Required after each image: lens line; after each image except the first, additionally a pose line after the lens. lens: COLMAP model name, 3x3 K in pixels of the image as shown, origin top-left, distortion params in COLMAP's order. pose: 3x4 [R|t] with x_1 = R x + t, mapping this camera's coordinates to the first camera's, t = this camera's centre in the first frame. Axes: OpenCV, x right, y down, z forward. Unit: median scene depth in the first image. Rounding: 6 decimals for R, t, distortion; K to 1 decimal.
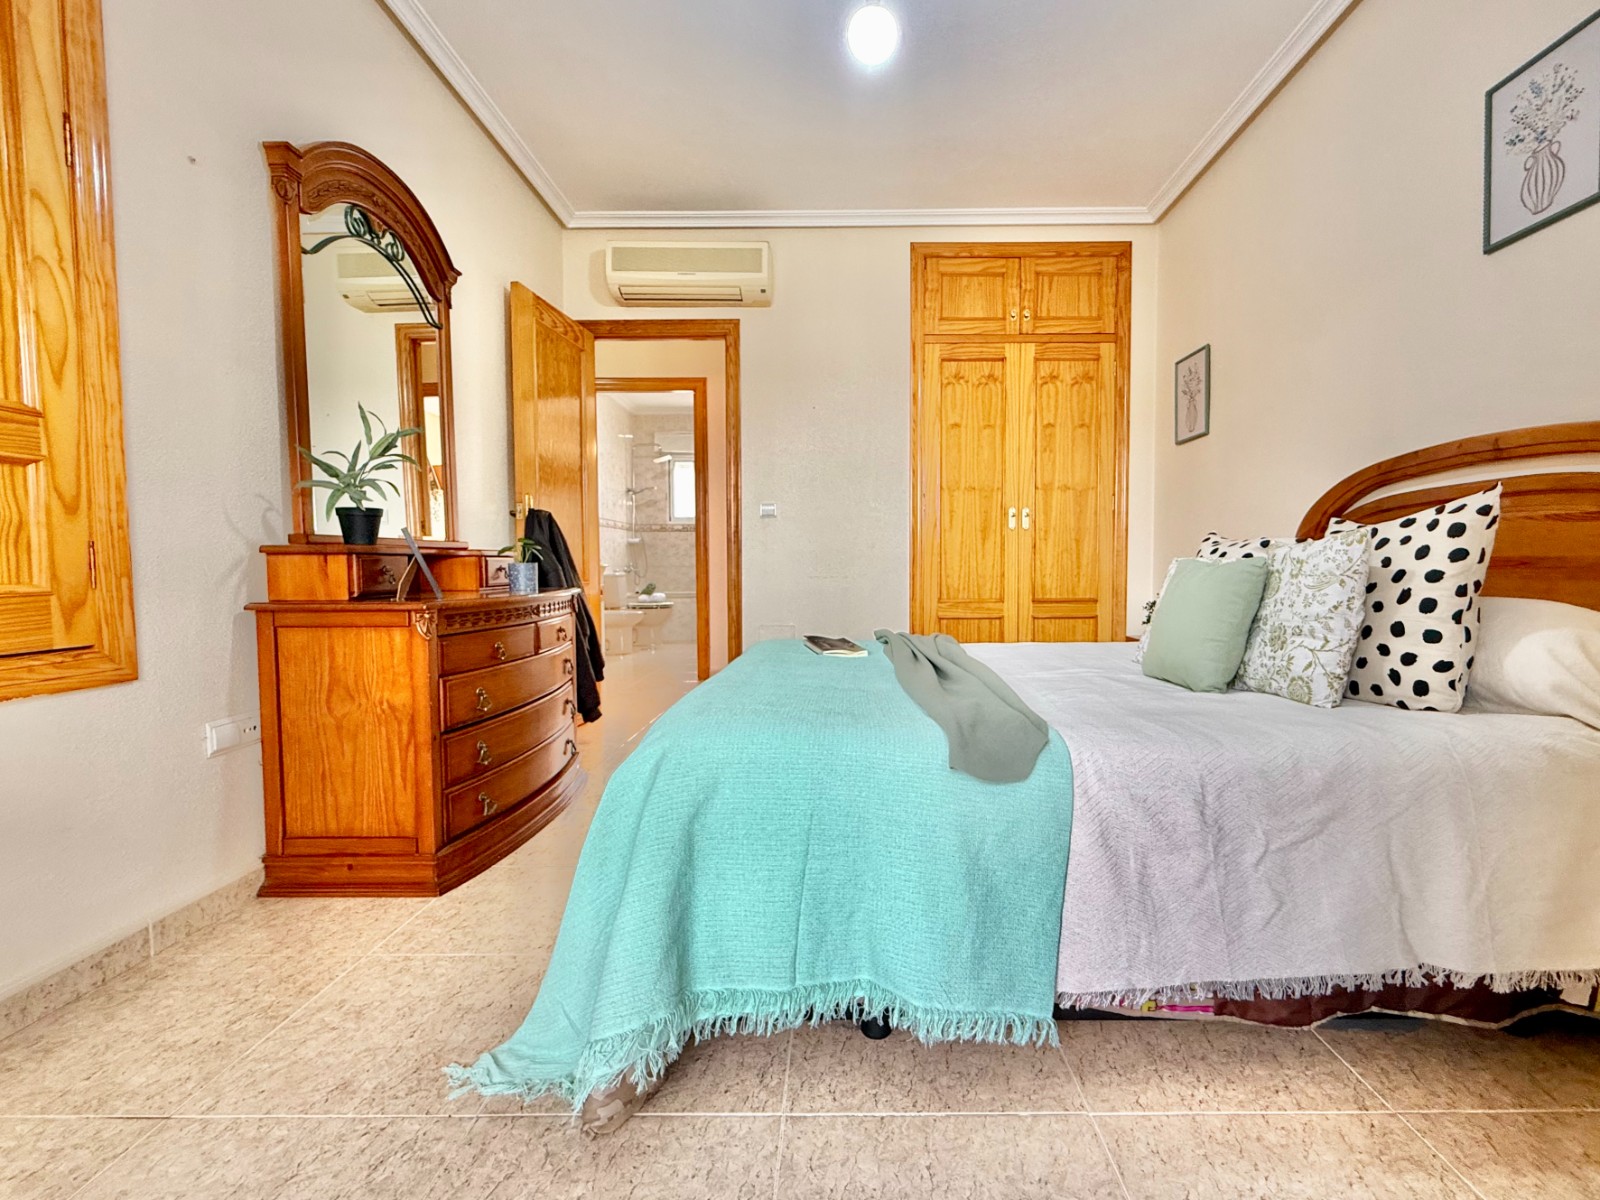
lens RADIAL K [[640.9, 0, 793.0], [0, 640.9, 599.5], [0, 0, 1]] dist [0.001169, 0.000173]
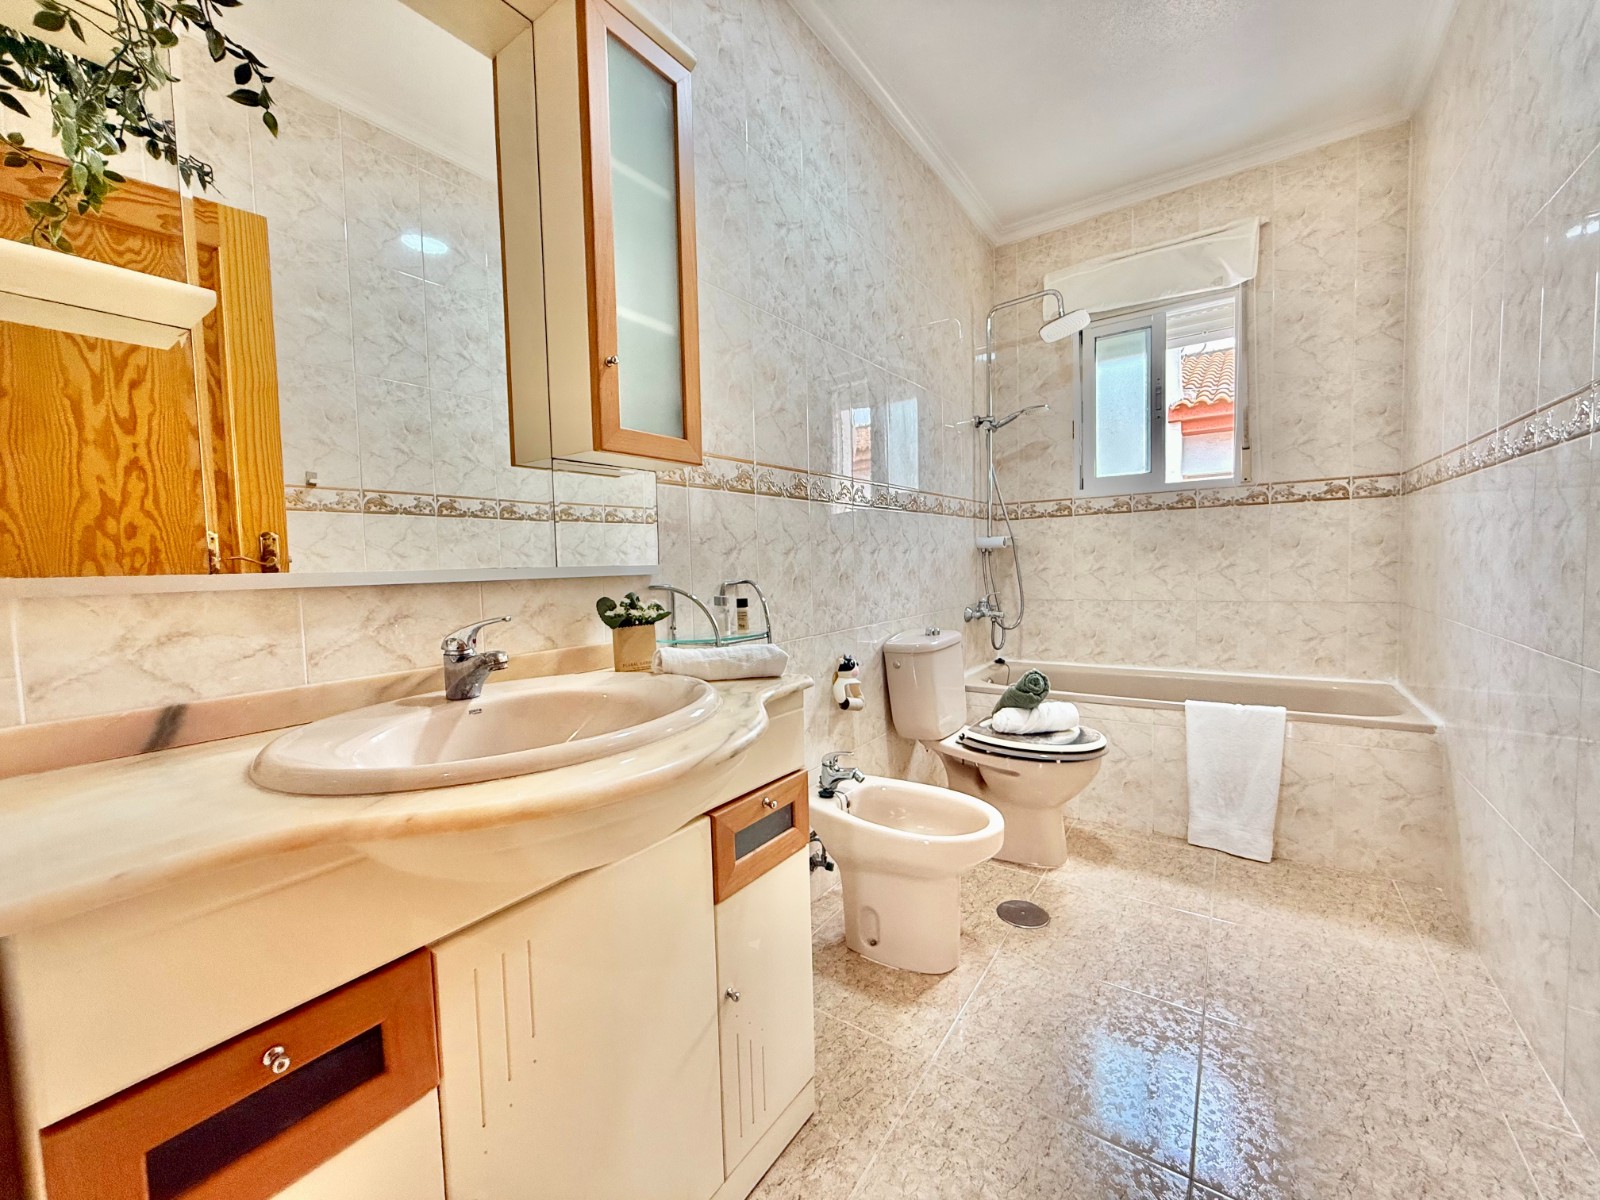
lens RADIAL K [[640.9, 0, 793.0], [0, 640.9, 599.5], [0, 0, 1]] dist [0.001169, 0.000173]
pose [[0.839615, 0.006016, -0.543148, -0.126578], [-0.001899, 0.999965, 0.008140, -0.056225], [0.543178, -0.005803, 0.839598, 0.566770]]
